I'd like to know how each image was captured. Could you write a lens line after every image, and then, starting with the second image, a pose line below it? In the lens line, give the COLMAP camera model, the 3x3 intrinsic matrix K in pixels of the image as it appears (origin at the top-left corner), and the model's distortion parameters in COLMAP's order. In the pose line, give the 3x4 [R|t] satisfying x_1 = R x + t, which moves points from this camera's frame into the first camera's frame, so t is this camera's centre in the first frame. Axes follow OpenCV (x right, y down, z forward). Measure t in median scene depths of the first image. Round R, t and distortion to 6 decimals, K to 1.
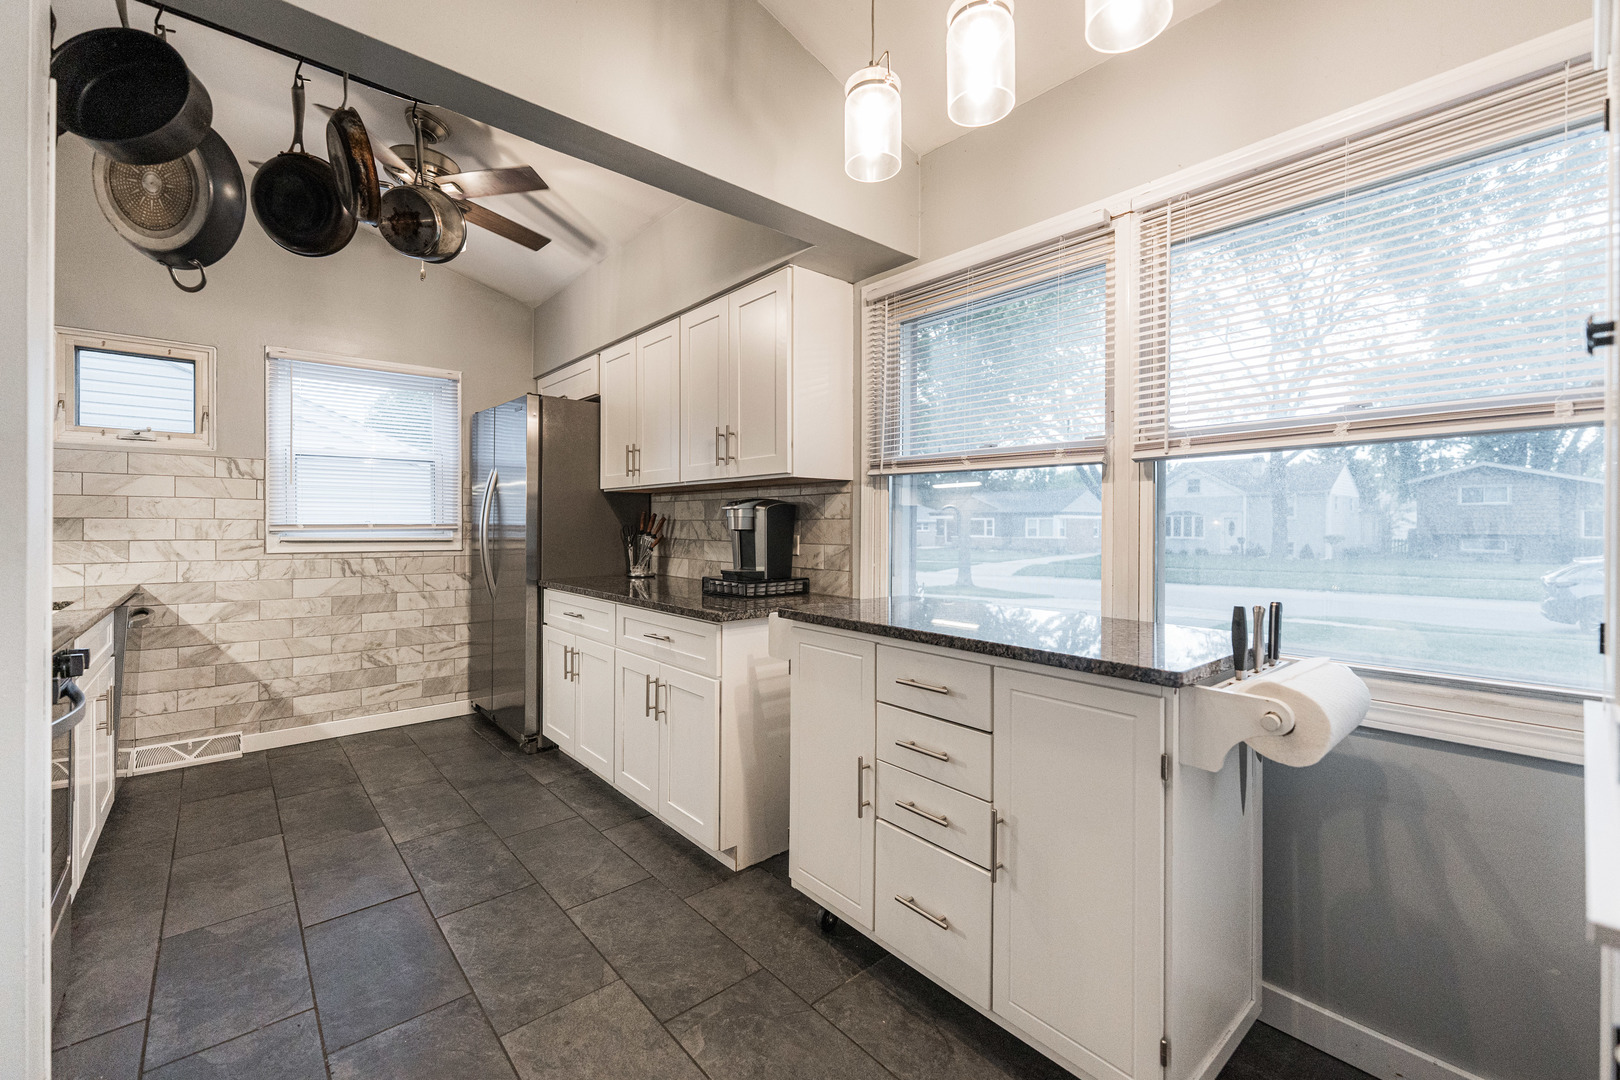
lens RADIAL K [[672.0, 0, 803.4], [0, 672.0, 519.9], [0, 0, 1]] dist [0.000838, -0.000135]
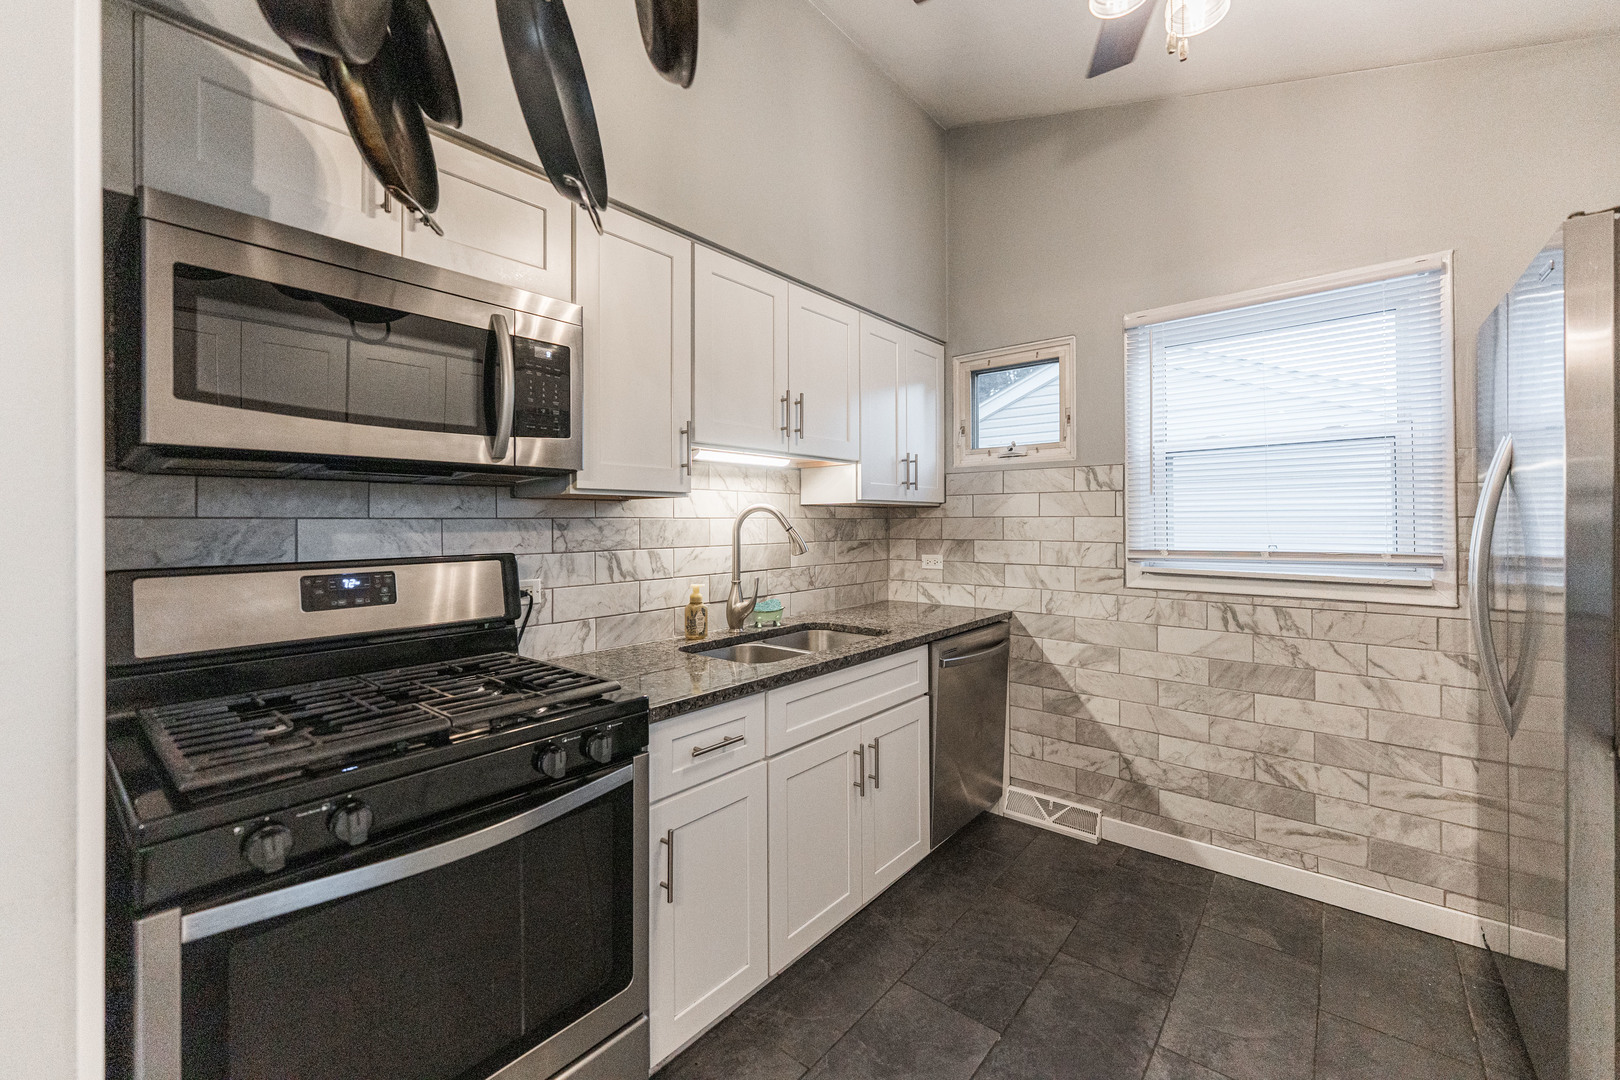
lens RADIAL K [[650.2, 0, 810.1], [0, 650.2, 521.6], [0, 0, 1]] dist [-0.000266, -0.000058]
pose [[0.163502, -0.007029, -0.986518, -0.128821], [0.008279, 0.999949, -0.005753, -0.022941], [0.986508, -0.007227, 0.163552, 0.519588]]
